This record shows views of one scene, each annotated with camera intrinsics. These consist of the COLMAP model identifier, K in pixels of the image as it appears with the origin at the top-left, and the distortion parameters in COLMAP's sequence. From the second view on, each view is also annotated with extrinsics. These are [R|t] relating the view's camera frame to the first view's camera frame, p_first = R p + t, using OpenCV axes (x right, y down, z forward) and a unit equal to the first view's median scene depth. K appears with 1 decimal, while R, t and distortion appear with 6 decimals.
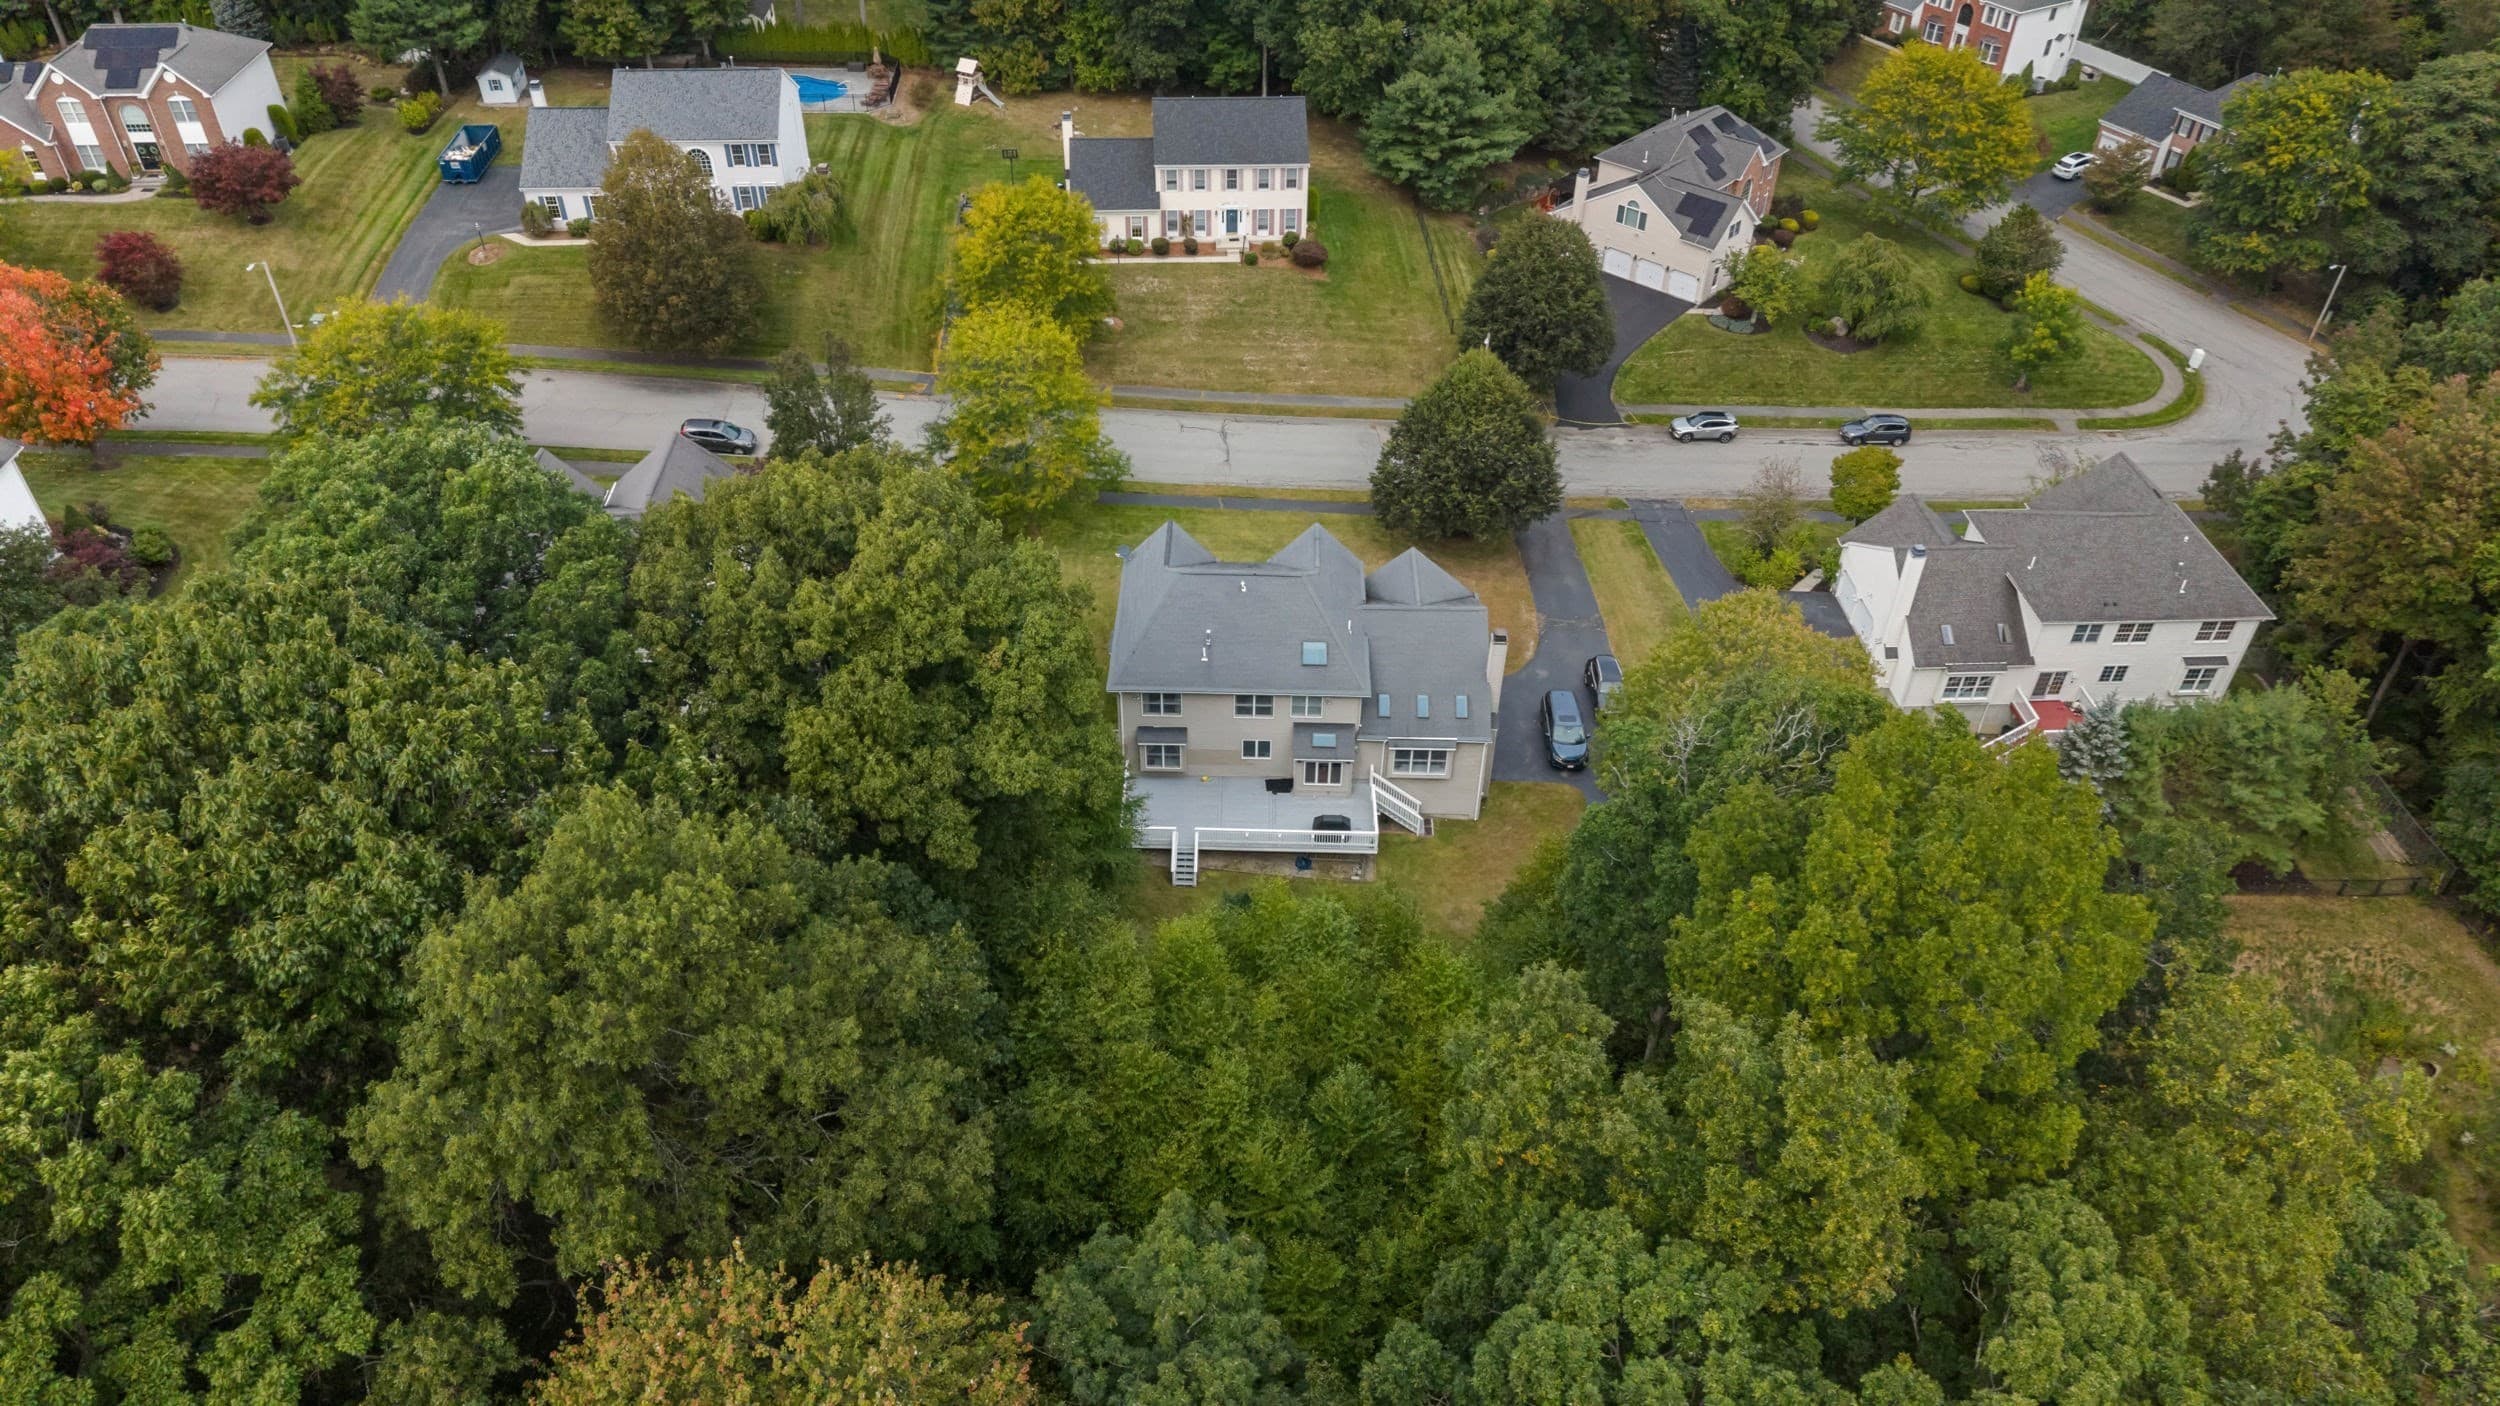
lens RADIAL K [[1727.7, 0, 1250.0], [0, 1727.7, 703.0], [0, 0, 1]] dist [0.037667, -0.047087]
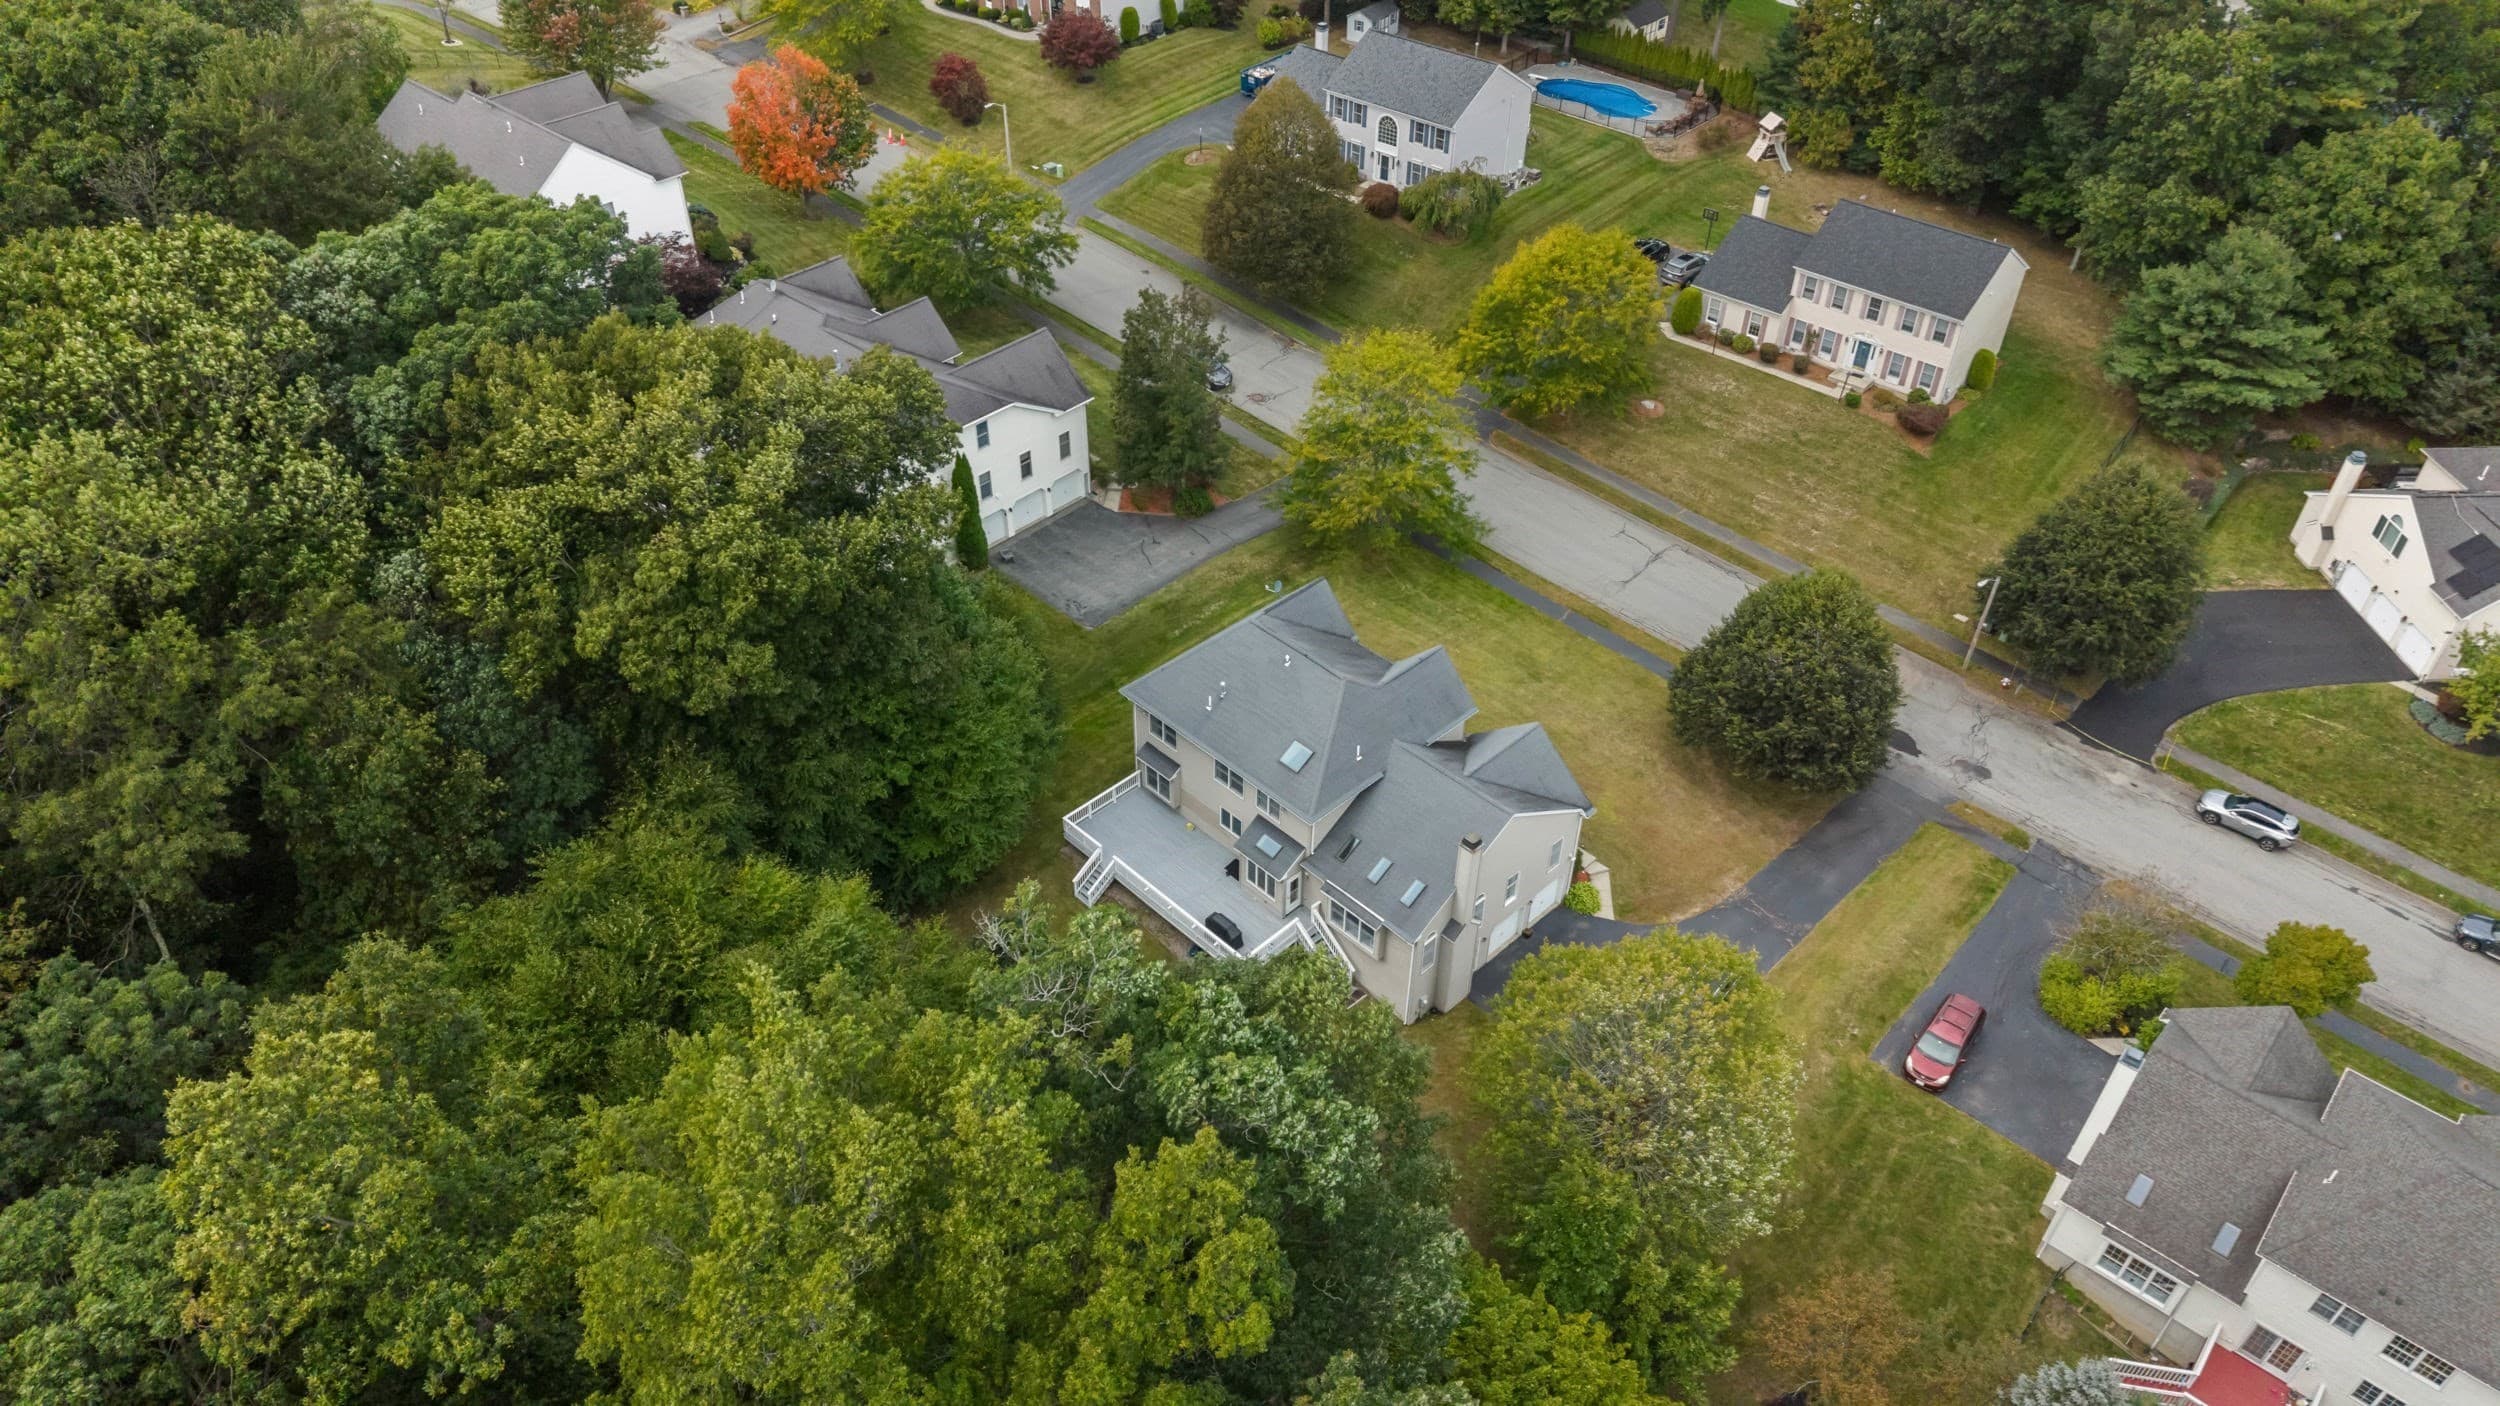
lens RADIAL K [[1664.9, 0, 1250.0], [0, 1664.9, 703.0], [0, 0, 1]] dist [0.015432, -0.003111]
pose [[0.697227, 0.450908, -0.557276, 0.322898], [-0.445832, 0.881513, 0.155462, -0.117128], [0.561345, 0.140059, 0.815644, 0.166302]]
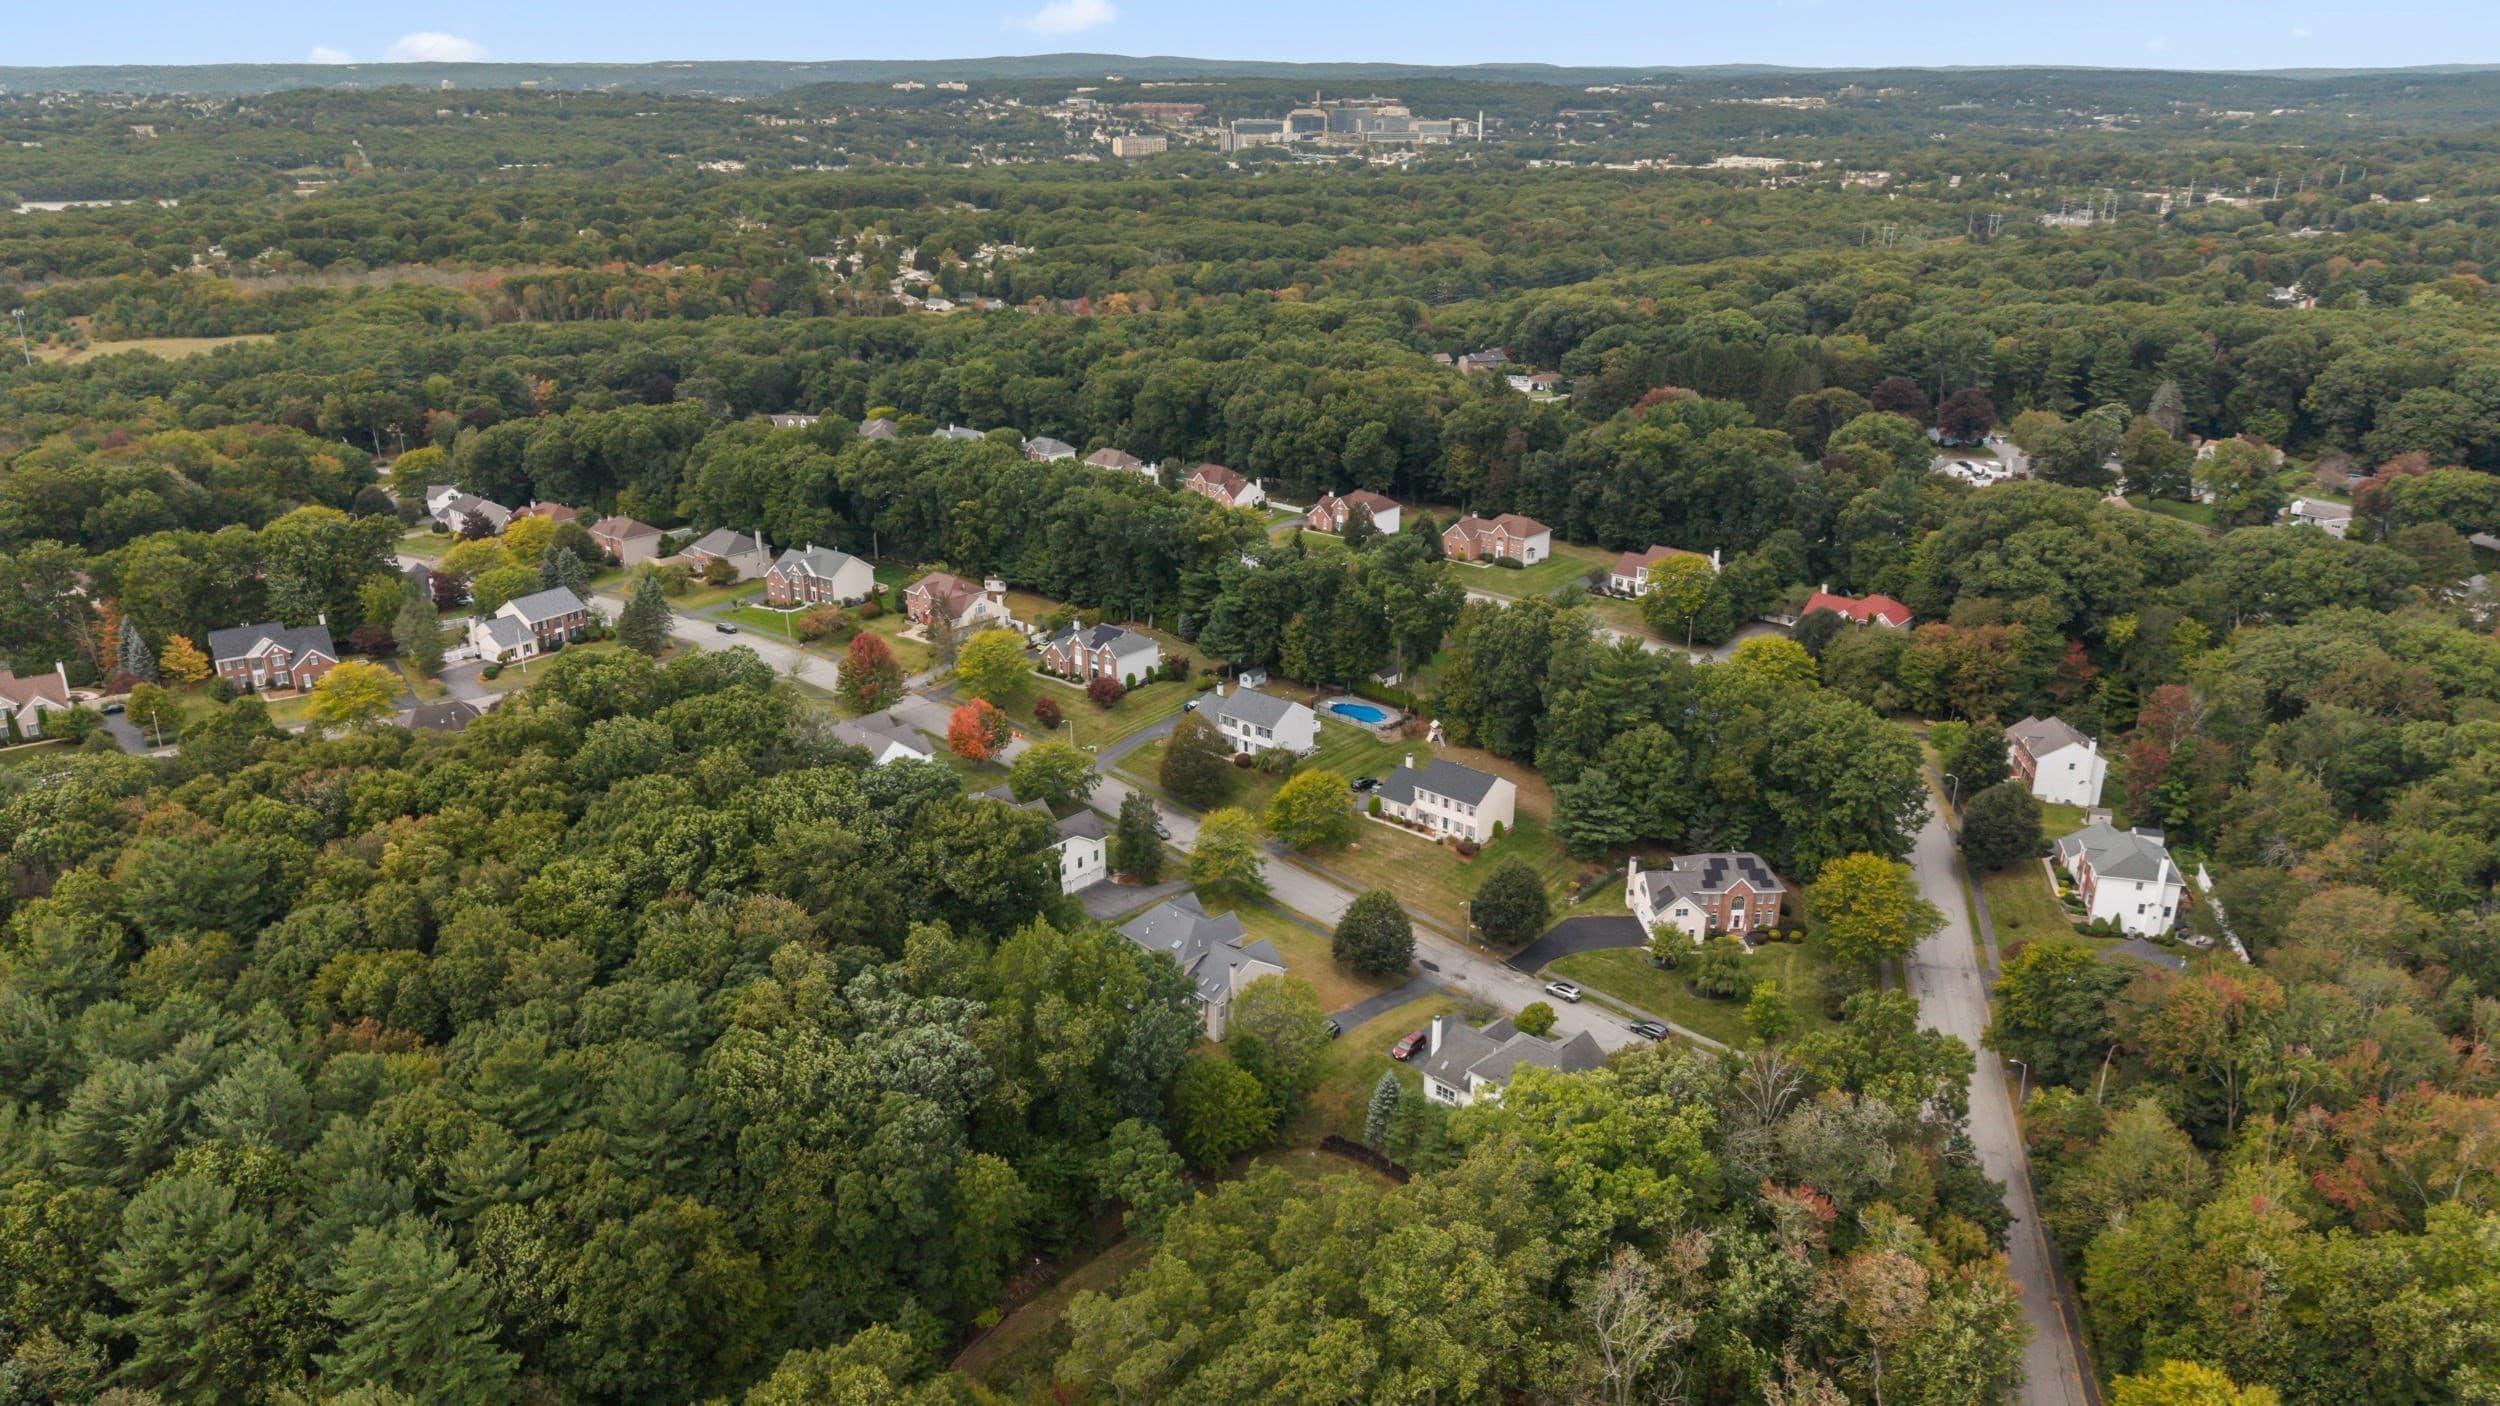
lens RADIAL K [[1756.8, 0, 1250.0], [0, 1756.8, 703.0], [0, 0, 1]] dist [0.045311, -0.063347]
pose [[0.690058, 0.236555, -0.684004, 1.186214], [-0.439963, 0.887517, -0.136920, -0.025233], [0.574676, 0.395419, 0.716514, -0.632172]]
